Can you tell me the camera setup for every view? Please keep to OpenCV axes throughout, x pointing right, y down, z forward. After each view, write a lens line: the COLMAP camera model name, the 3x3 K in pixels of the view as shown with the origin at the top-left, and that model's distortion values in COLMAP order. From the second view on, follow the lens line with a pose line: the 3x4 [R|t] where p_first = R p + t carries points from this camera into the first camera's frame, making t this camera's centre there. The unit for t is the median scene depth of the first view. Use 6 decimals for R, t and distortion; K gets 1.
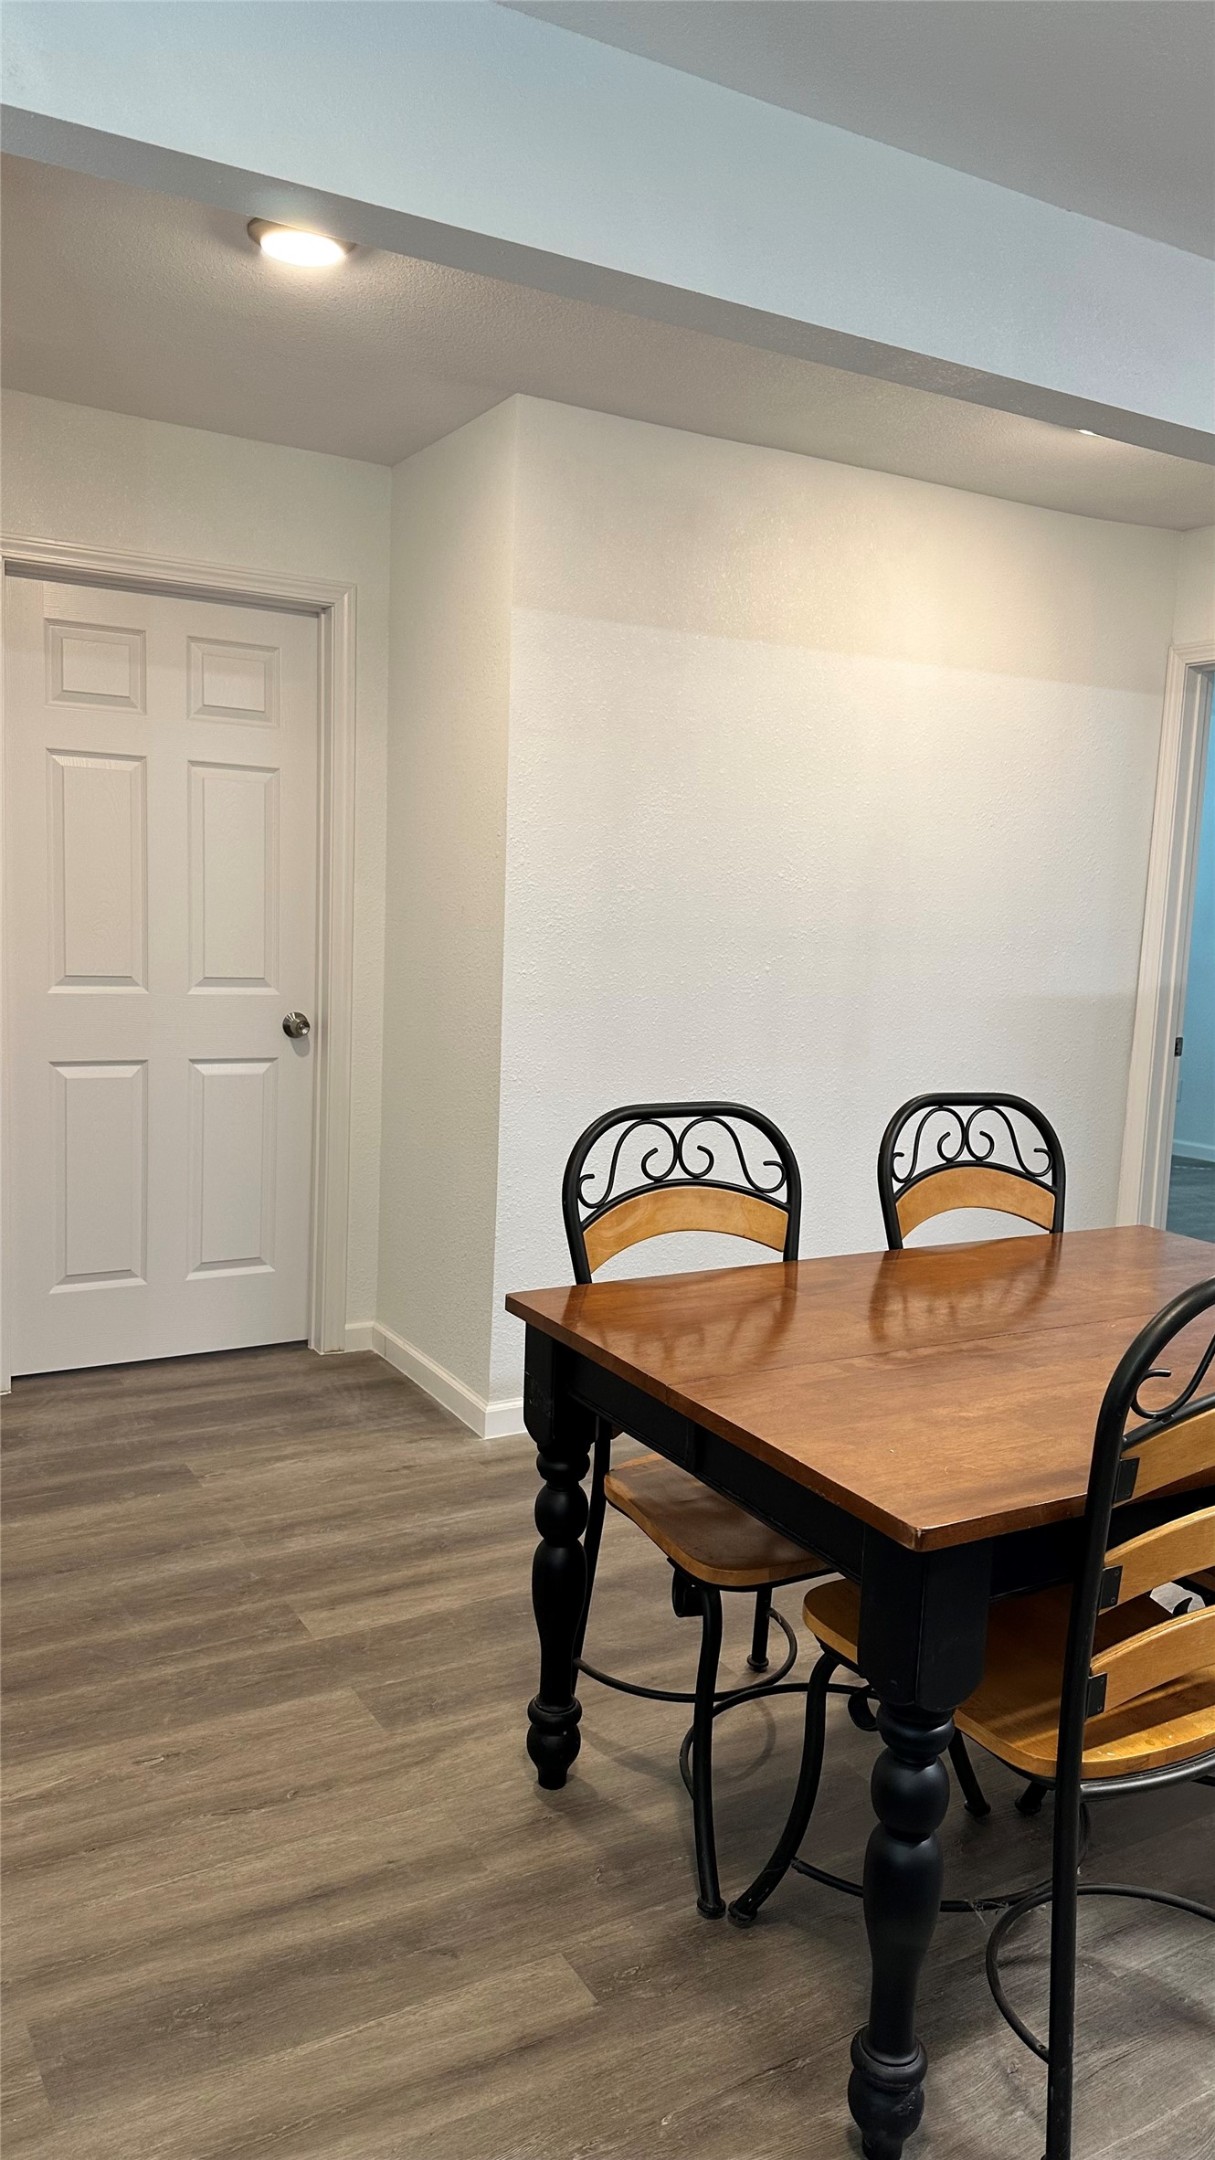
lens RADIAL K [[1547.0, 0, 600.0], [0, 1547.0, 1084.8], [0, 0, 1]] dist [0.051260, -0.049891]
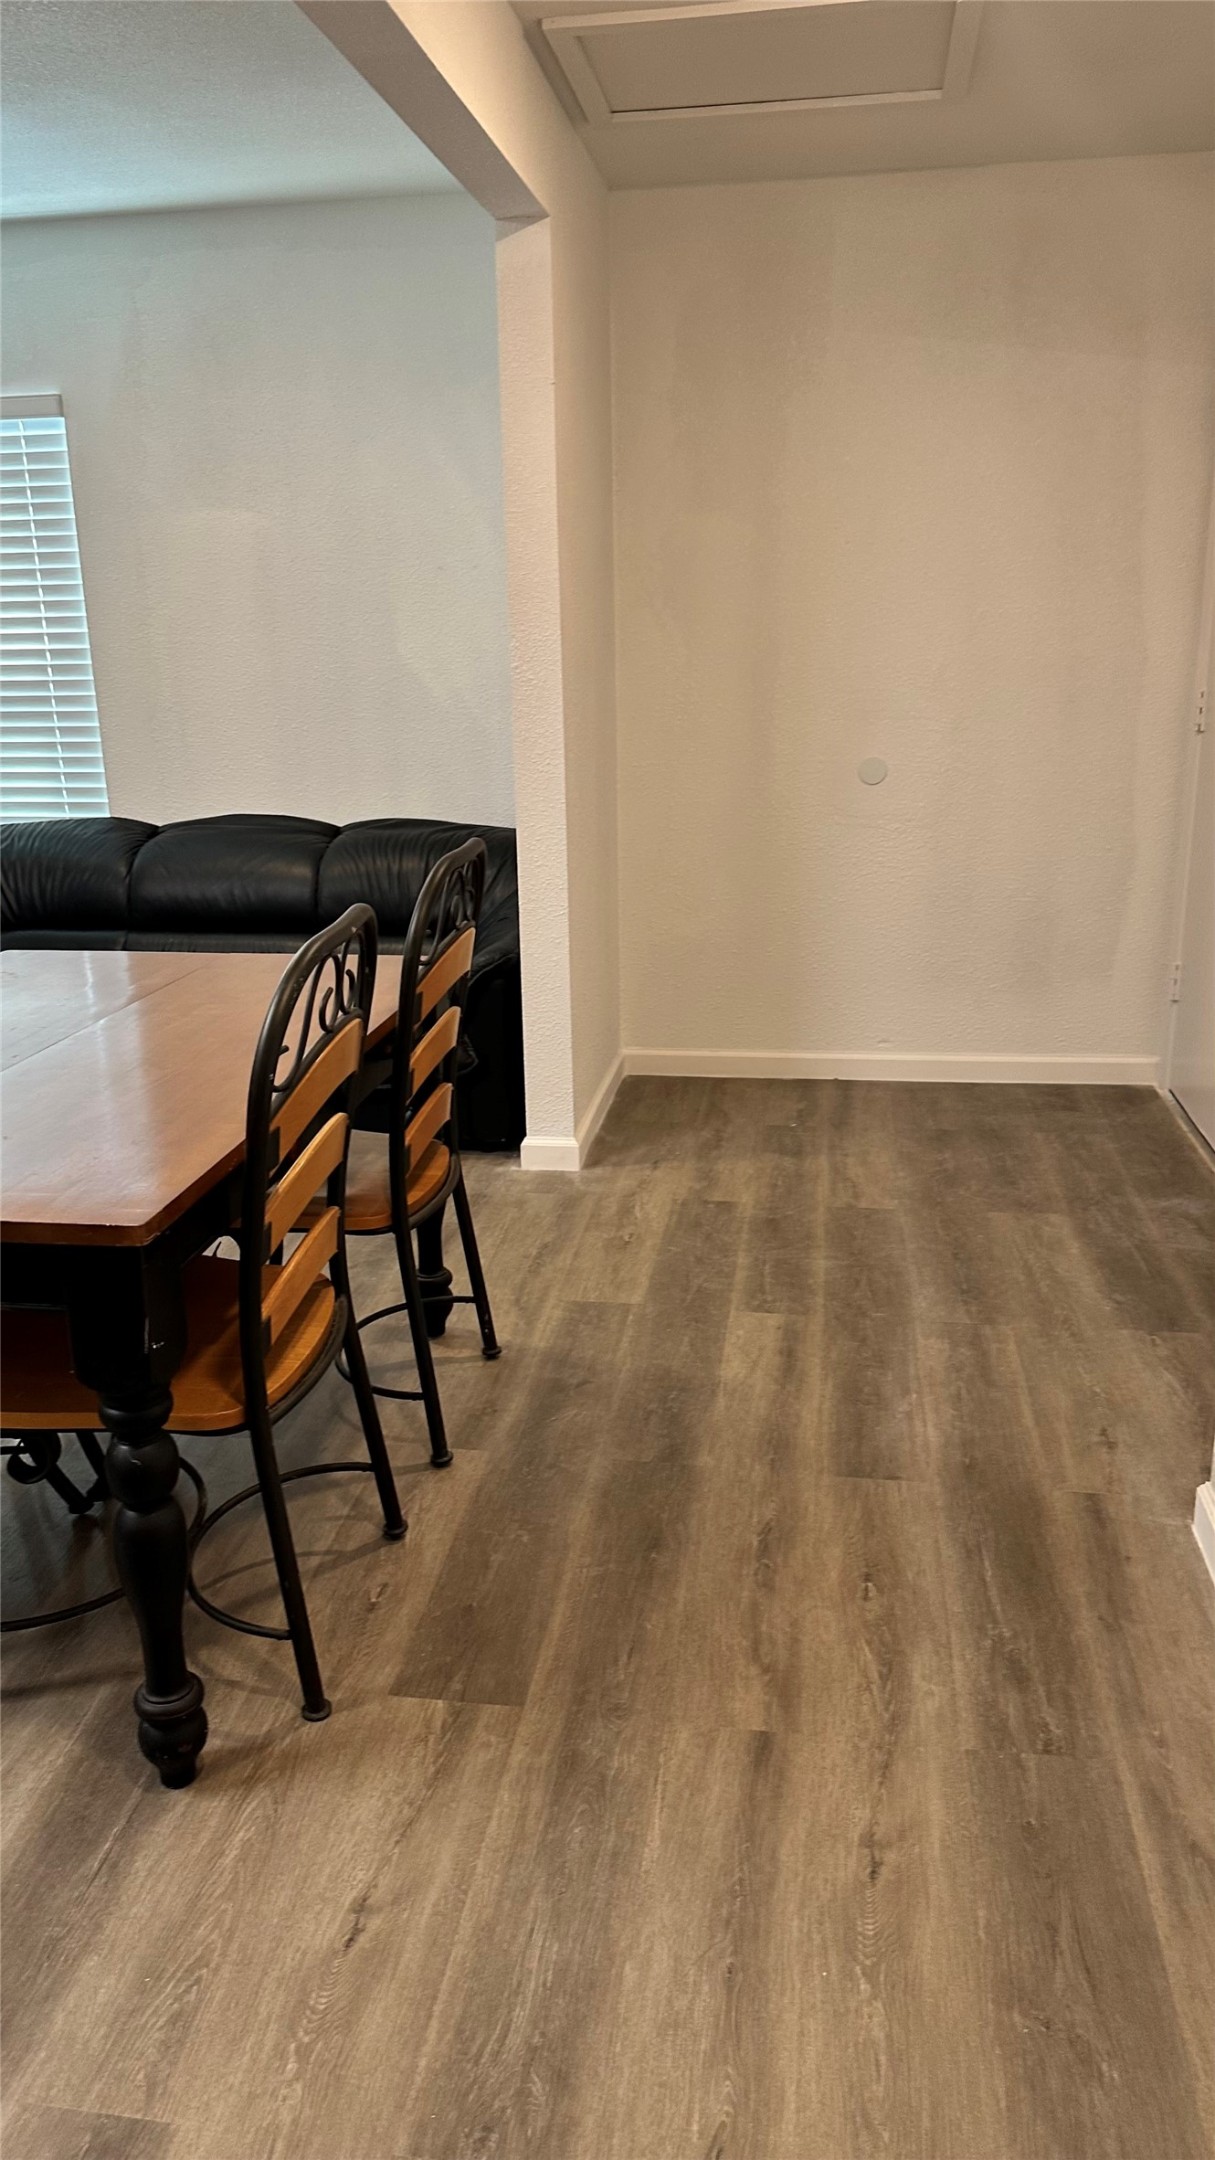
lens RADIAL K [[1508.6, 0, 600.7], [0, 1508.6, 1098.1], [0, 0, 1]] dist [0.150139, -0.249724]
pose [[-0.630265, 0.205575, -0.748669, 0.740371], [-0.101977, 0.934032, 0.342323, -0.174815], [0.769654, 0.292101, -0.567723, 1.652479]]
